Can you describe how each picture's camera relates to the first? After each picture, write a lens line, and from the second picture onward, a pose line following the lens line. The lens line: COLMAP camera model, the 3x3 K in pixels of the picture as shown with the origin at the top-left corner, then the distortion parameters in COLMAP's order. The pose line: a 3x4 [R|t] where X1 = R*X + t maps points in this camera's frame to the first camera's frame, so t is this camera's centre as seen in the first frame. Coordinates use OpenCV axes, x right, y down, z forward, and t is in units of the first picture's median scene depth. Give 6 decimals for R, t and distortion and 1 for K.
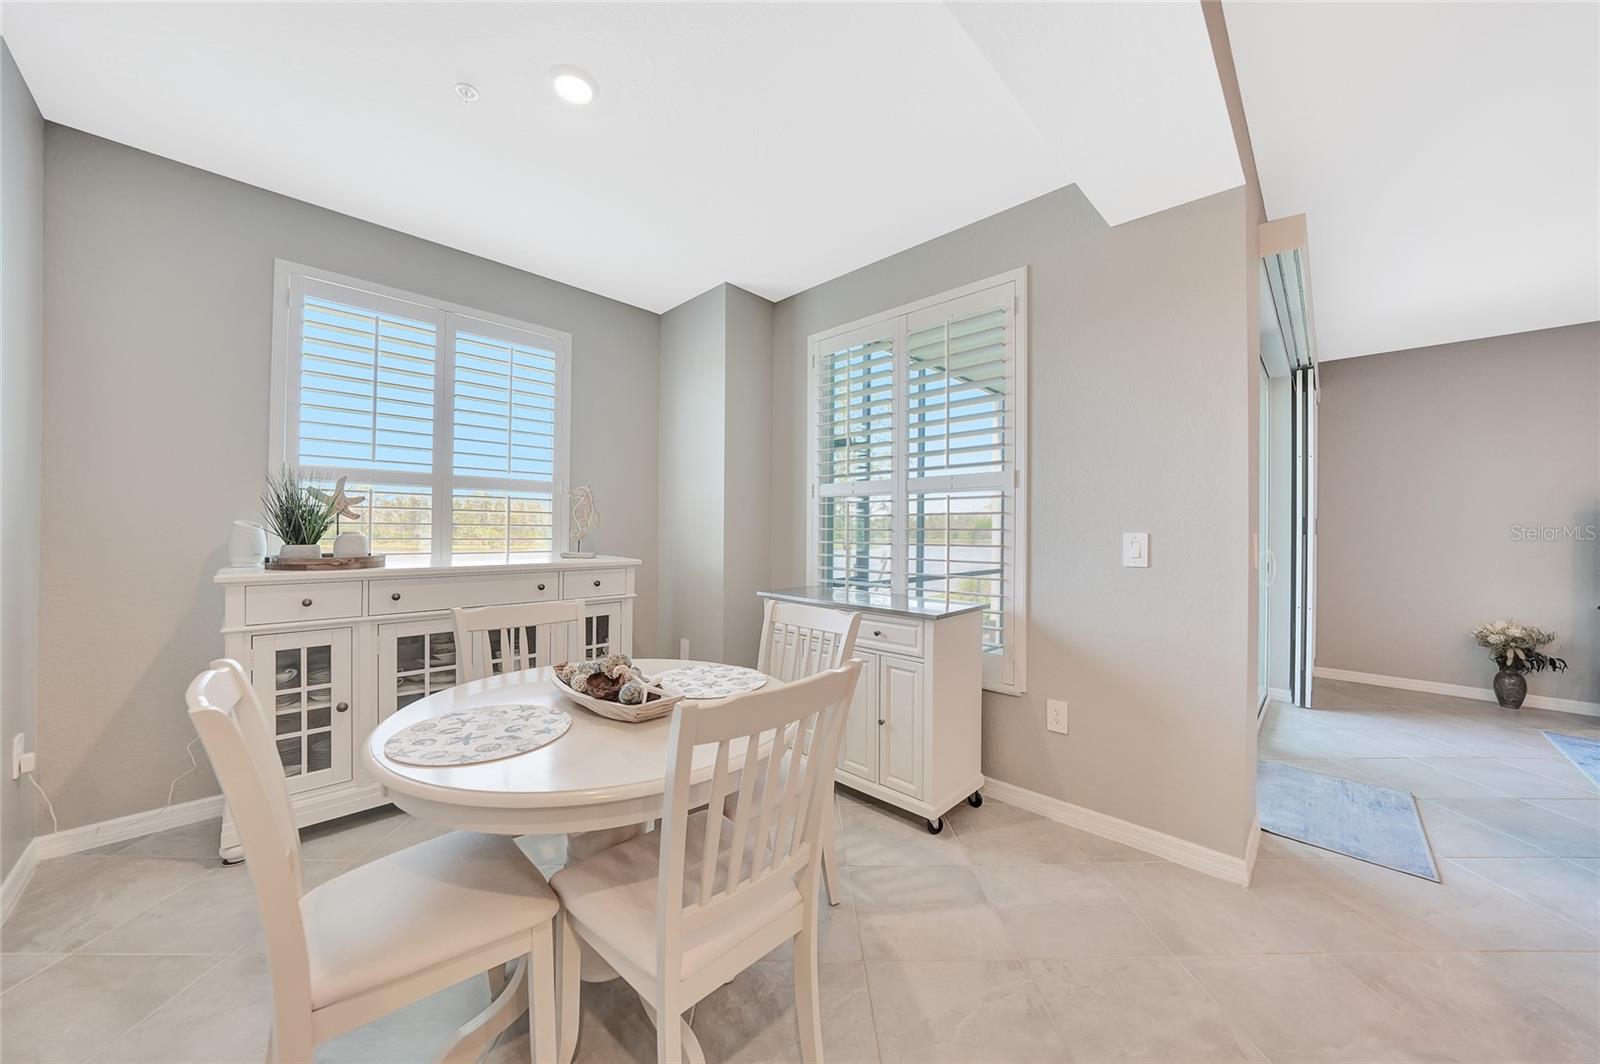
lens RADIAL K [[559.6, 0, 801.9], [0, 559.6, 528.3], [0, 0, 1]] dist [-0.013469, 0.000179]
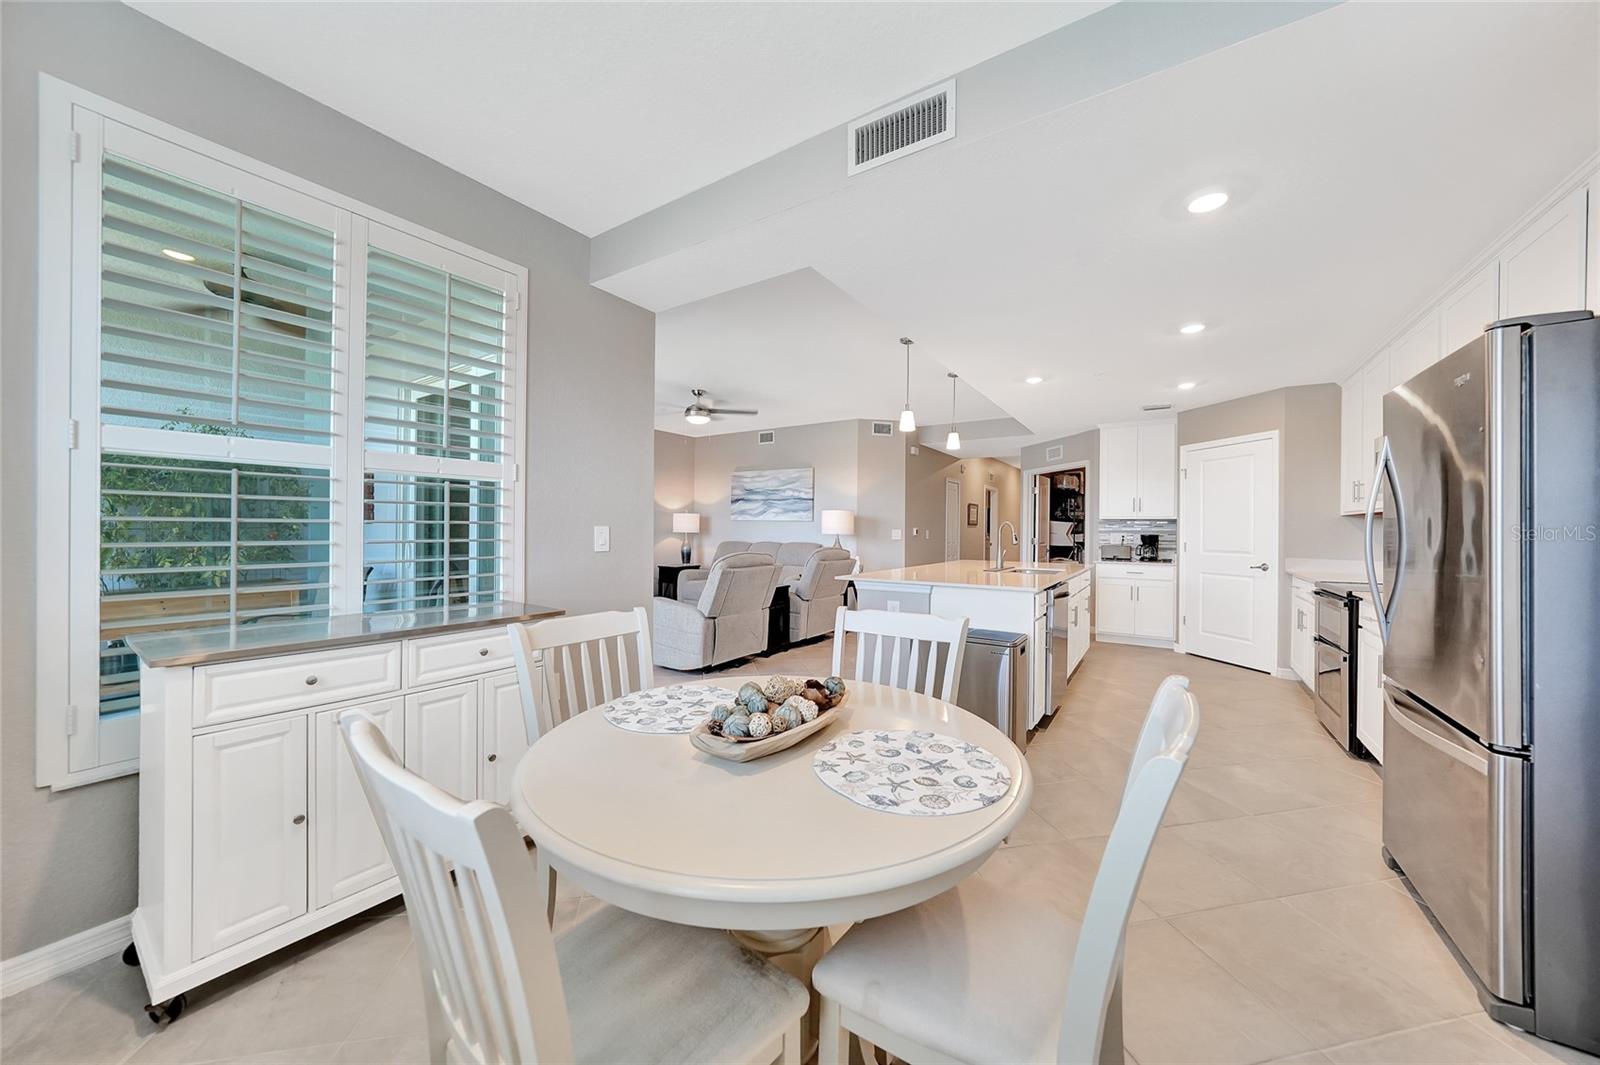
lens RADIAL K [[559.6, 0, 801.9], [0, 559.6, 528.8], [0, 0, 1]] dist [-0.013469, 0.000179]
pose [[-0.187062, -0.009281, 0.982304, -0.721776], [-0.009881, 0.999923, 0.007566, 0.000351], [-0.982298, -0.008291, -0.187140, 0.695523]]
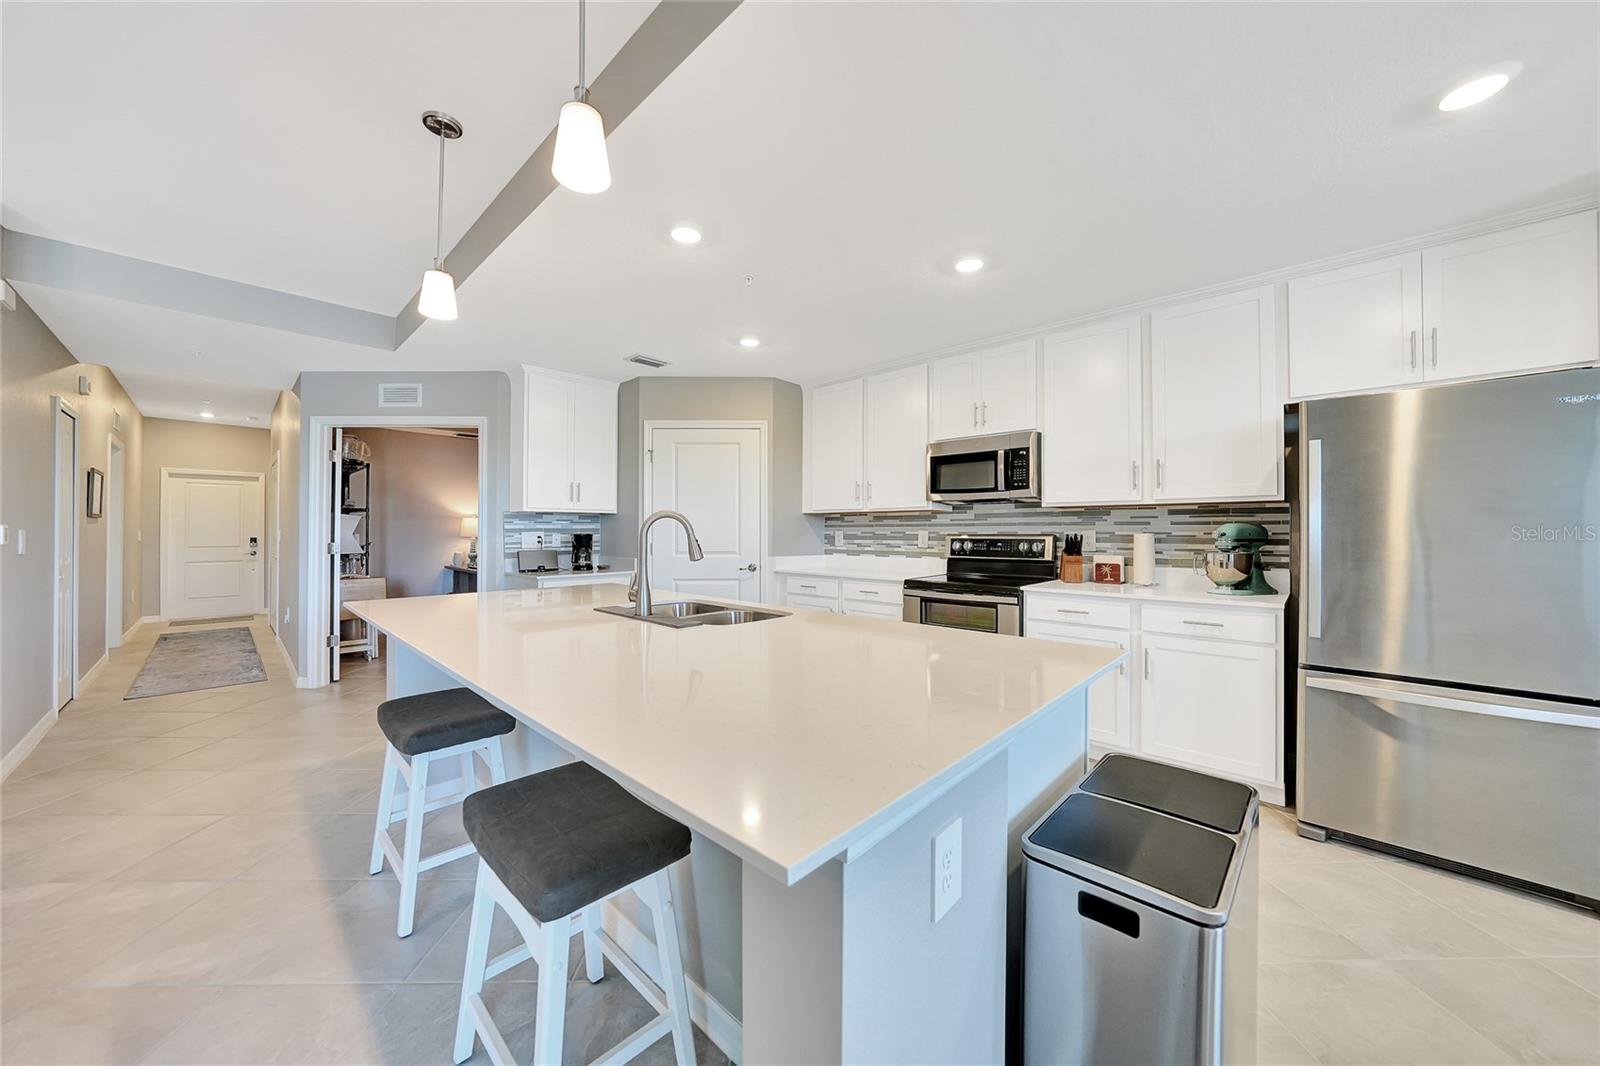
lens RADIAL K [[555.5, 0, 803.9], [0, 555.5, 527.3], [0, 0, 1]] dist [-0.032311, -0.000037]
pose [[-0.999693, -0.009934, -0.022677, 0.778871], [-0.009821, 0.999939, -0.005098, 0.010061], [0.022726, -0.004874, -0.999730, 0.525875]]
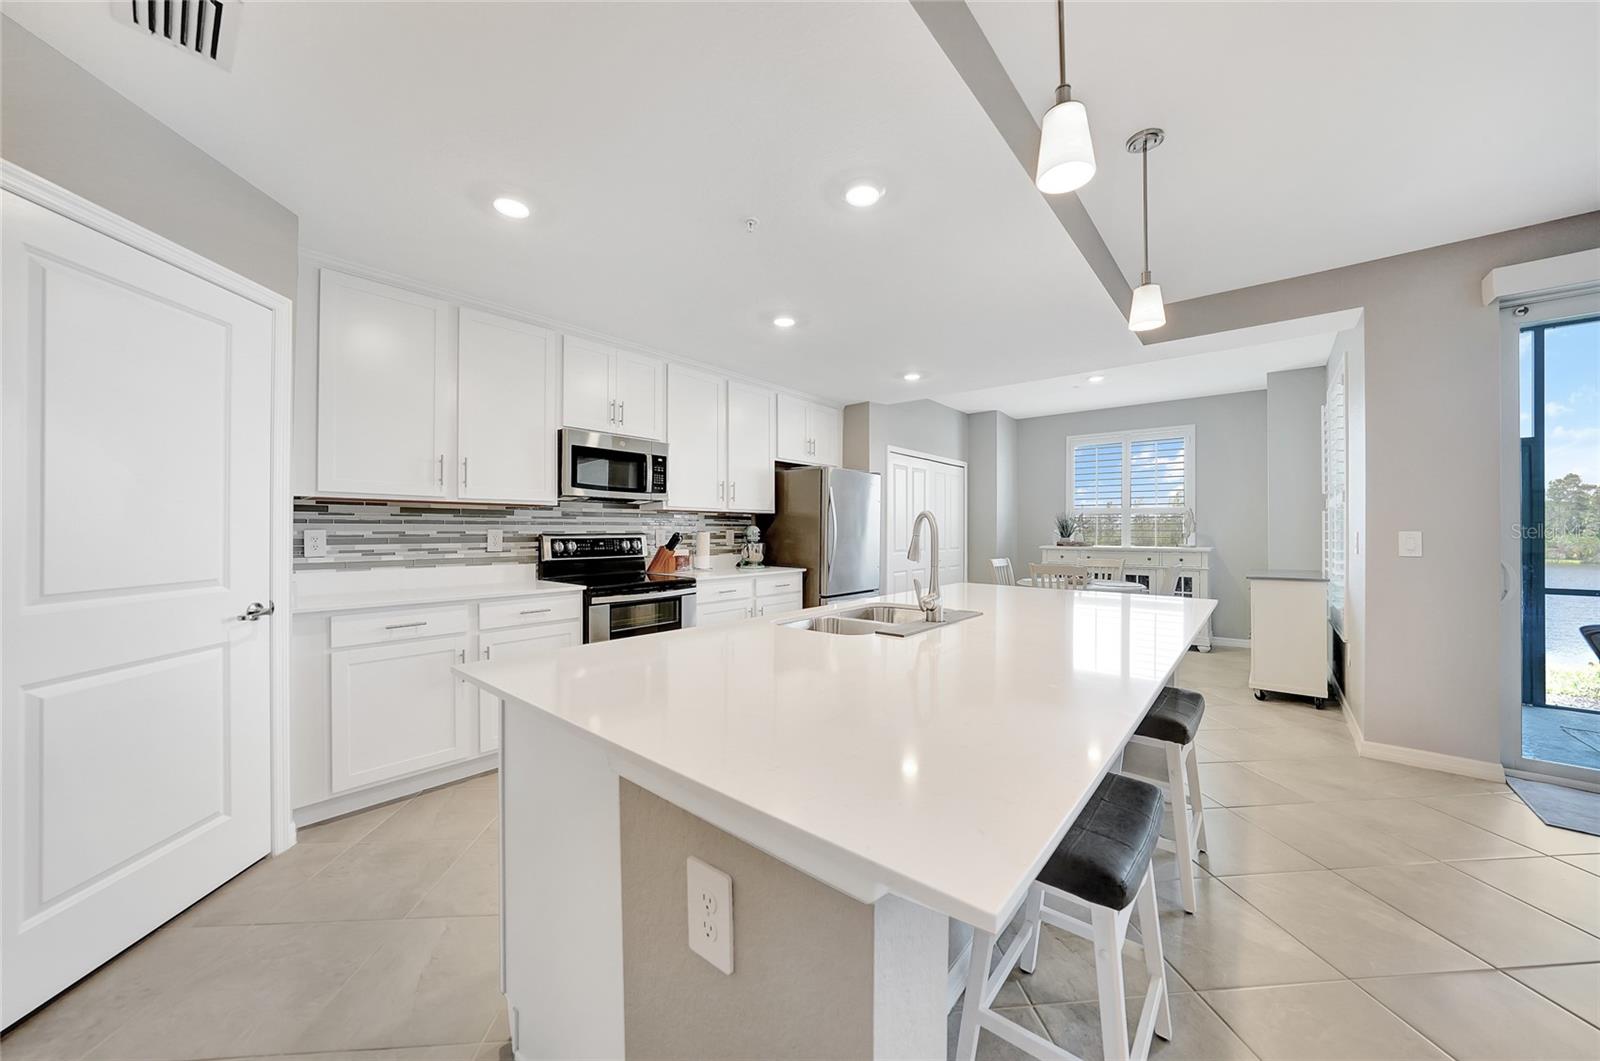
lens RADIAL K [[559.6, 0, 801.9], [0, 559.6, 526.8], [0, 0, 1]] dist [-0.013469, 0.000179]
pose [[0.074047, -0.015343, -0.997137, 1.784549], [-0.002197, 0.999877, -0.015548, 0.020518], [0.997252, 0.003342, 0.074005, -0.560957]]
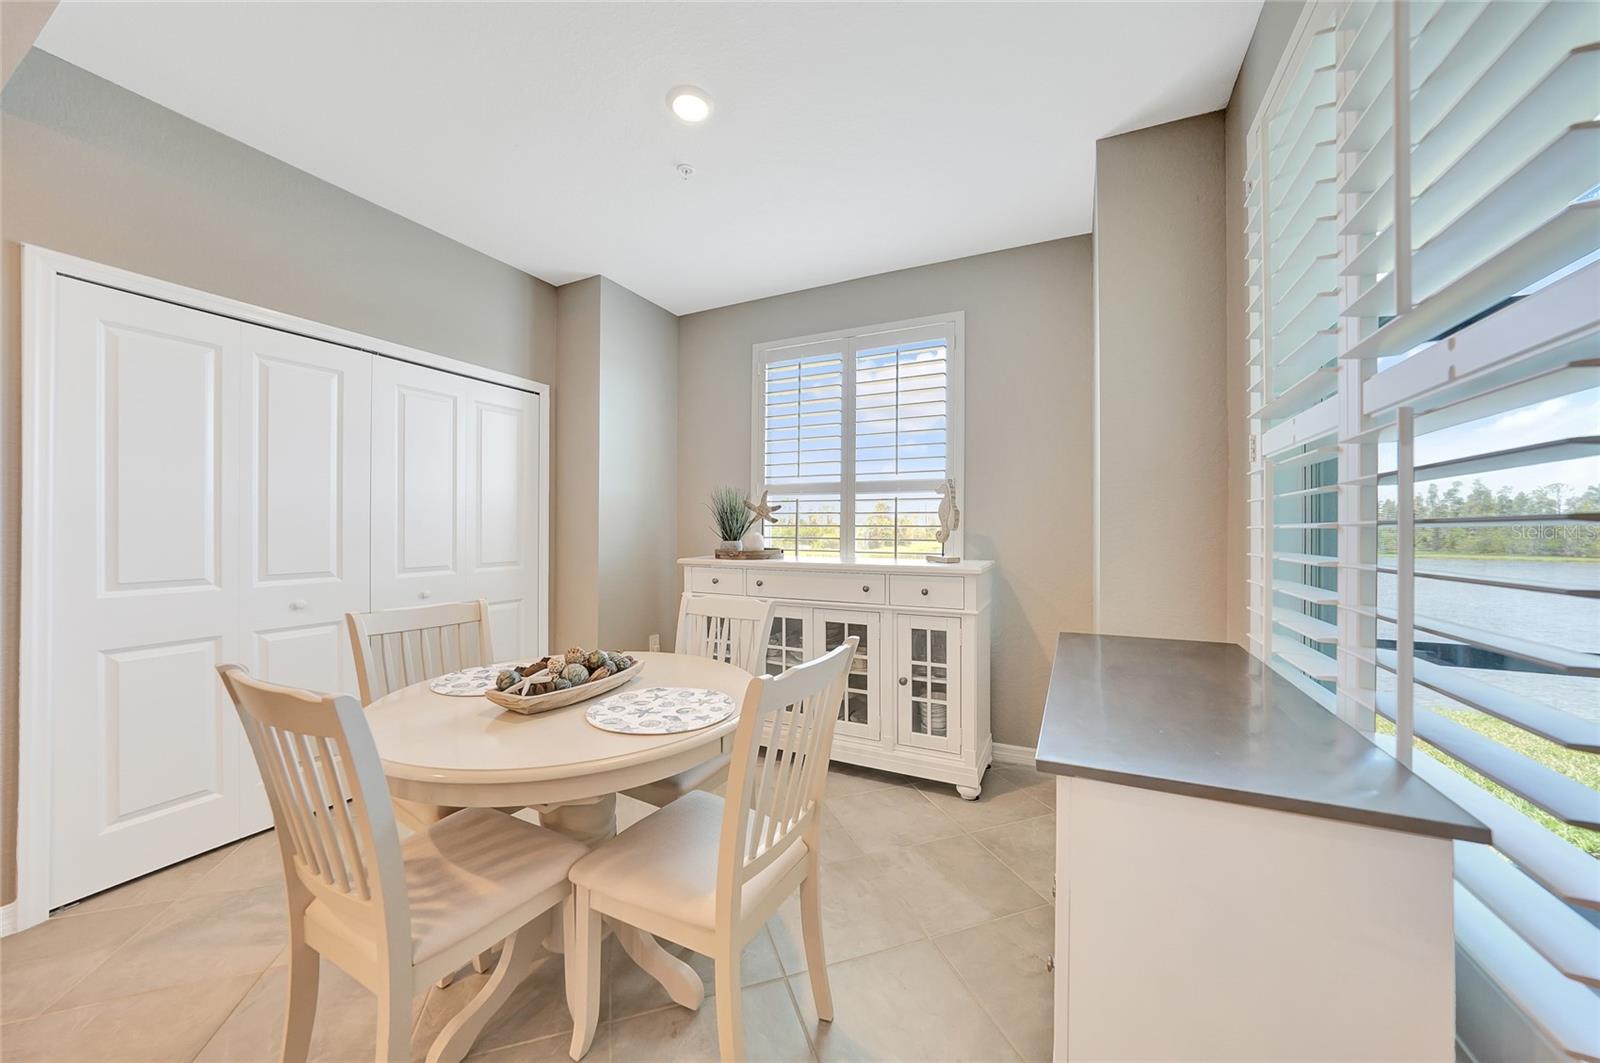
lens RADIAL K [[559.6, 0, 801.9], [0, 559.6, 527.8], [0, 0, 1]] dist [-0.013469, 0.000179]
pose [[0.310920, -0.009560, -0.950388, 0.483809], [-0.001281, 0.999944, -0.010478, 0.010038], [0.950435, 0.004475, 0.310891, 0.667157]]
